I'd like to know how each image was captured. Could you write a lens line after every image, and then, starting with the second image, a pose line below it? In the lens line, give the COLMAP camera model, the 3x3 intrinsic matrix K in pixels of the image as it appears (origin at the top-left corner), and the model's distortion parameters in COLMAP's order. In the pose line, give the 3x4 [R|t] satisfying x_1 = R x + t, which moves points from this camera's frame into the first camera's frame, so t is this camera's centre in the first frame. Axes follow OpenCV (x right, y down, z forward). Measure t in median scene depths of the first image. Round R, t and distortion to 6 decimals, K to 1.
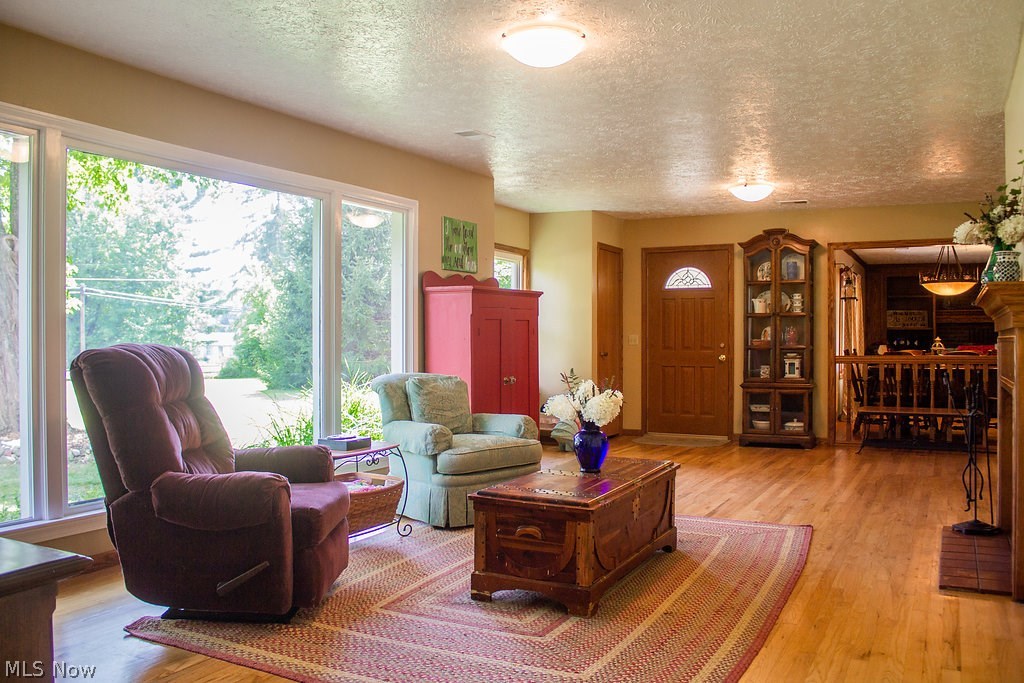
lens RADIAL K [[855.1, 0, 512.0], [0, 855.1, 341.5], [0, 0, 1]] dist [-0.164692, 0.144419]
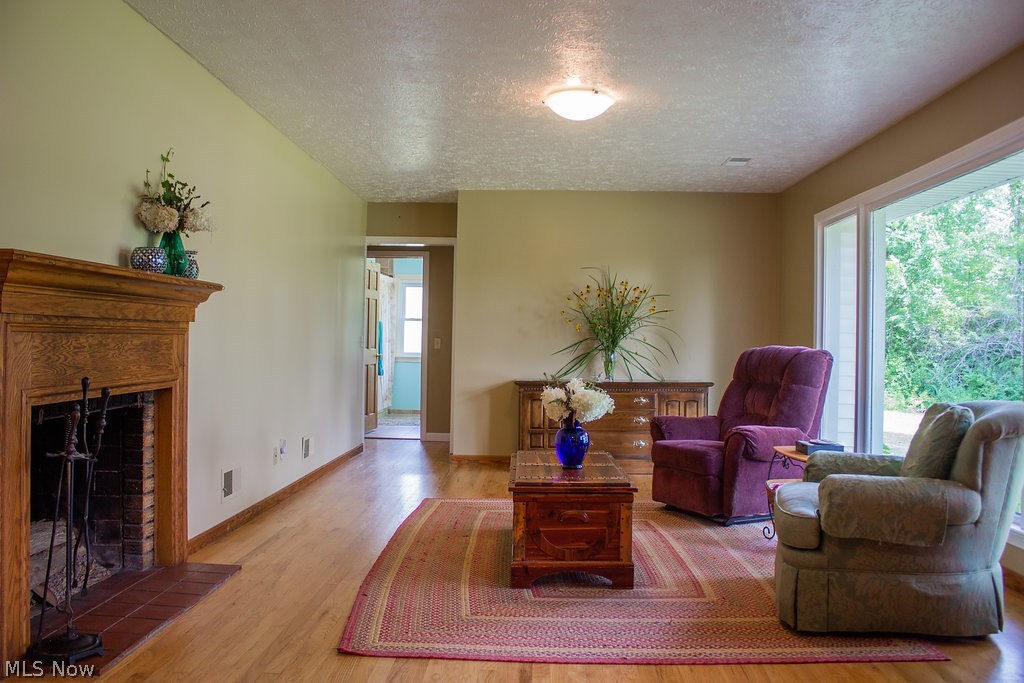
lens RADIAL K [[855.1, 0, 512.0], [0, 855.1, 341.5], [0, 0, 1]] dist [-0.164692, 0.144419]
pose [[-0.904312, -0.011093, -0.426728, 0.598018], [-0.016906, 0.999809, 0.009835, -0.006285], [0.426538, 0.016108, -0.904326, 1.894007]]
